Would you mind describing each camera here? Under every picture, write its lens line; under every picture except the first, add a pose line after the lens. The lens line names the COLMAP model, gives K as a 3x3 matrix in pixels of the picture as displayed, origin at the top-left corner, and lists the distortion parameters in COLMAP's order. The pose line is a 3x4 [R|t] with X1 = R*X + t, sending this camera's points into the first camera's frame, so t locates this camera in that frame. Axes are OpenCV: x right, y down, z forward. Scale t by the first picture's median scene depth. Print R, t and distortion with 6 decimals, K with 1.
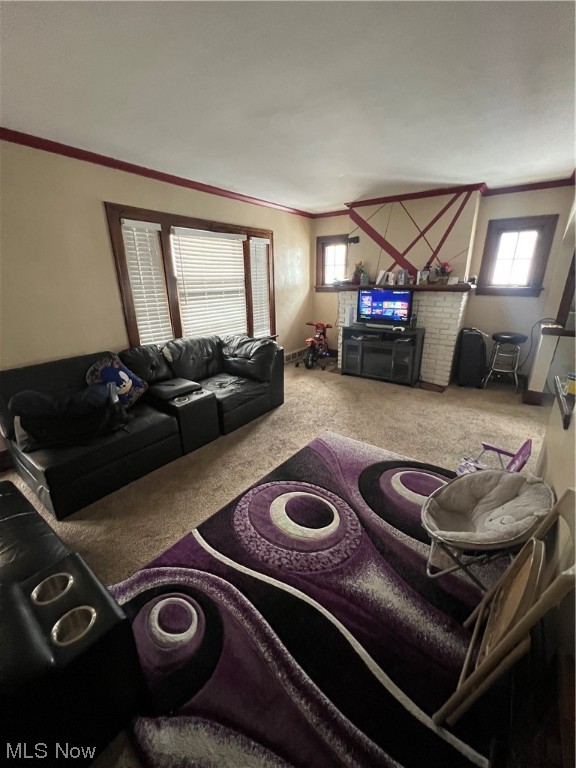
lens RADIAL K [[310.3, 0, 289.5], [0, 310.3, 383.3], [0, 0, 1]] dist [-0.002542, 0.000715]
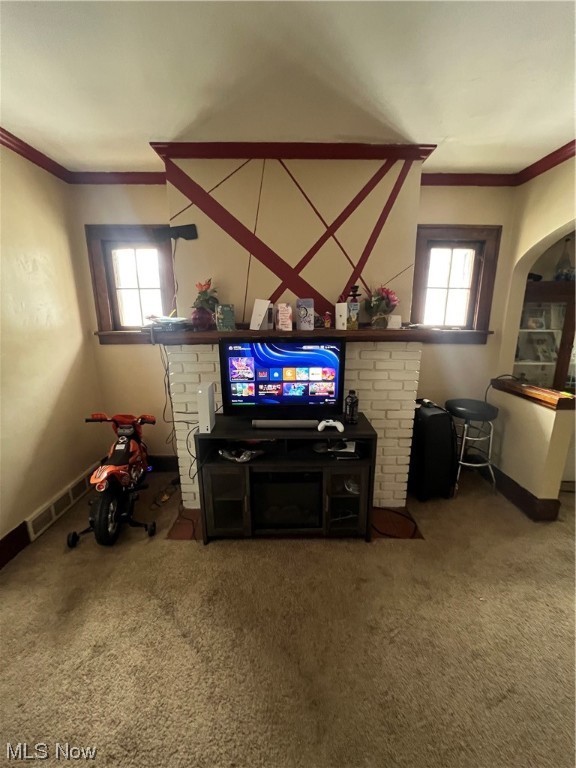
lens RADIAL K [[310.3, 0, 289.6], [0, 310.3, 383.2], [0, 0, 1]] dist [-0.002542, 0.000715]
pose [[0.807645, -0.120372, 0.577252, 0.050703], [0.180874, 0.982323, -0.048224, -0.214243], [-0.561243, 0.143358, 0.815141, 0.623665]]
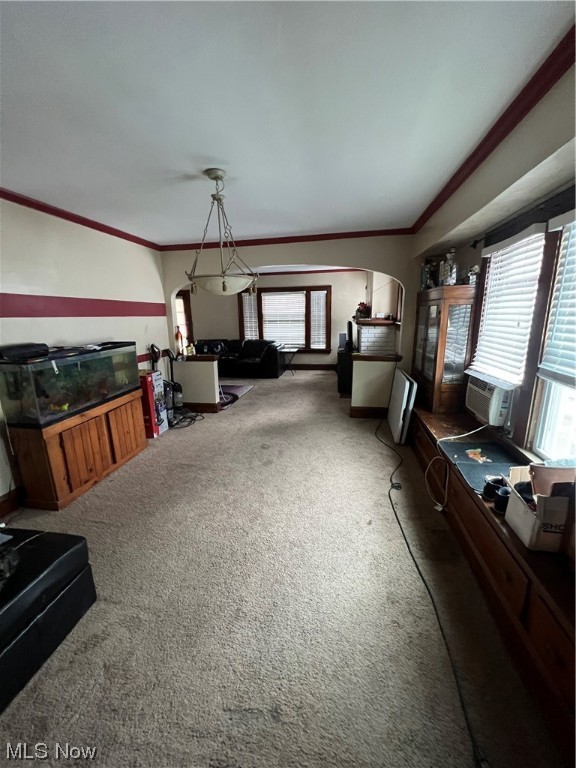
lens RADIAL K [[310.3, 0, 288.9], [0, 310.3, 385.0], [0, 0, 1]] dist [-0.002542, 0.000715]
pose [[0.437723, 0.213176, -0.873473, 1.422503], [-0.285963, 0.954048, 0.089537, -0.074474], [0.852422, 0.210588, 0.478569, 0.140250]]
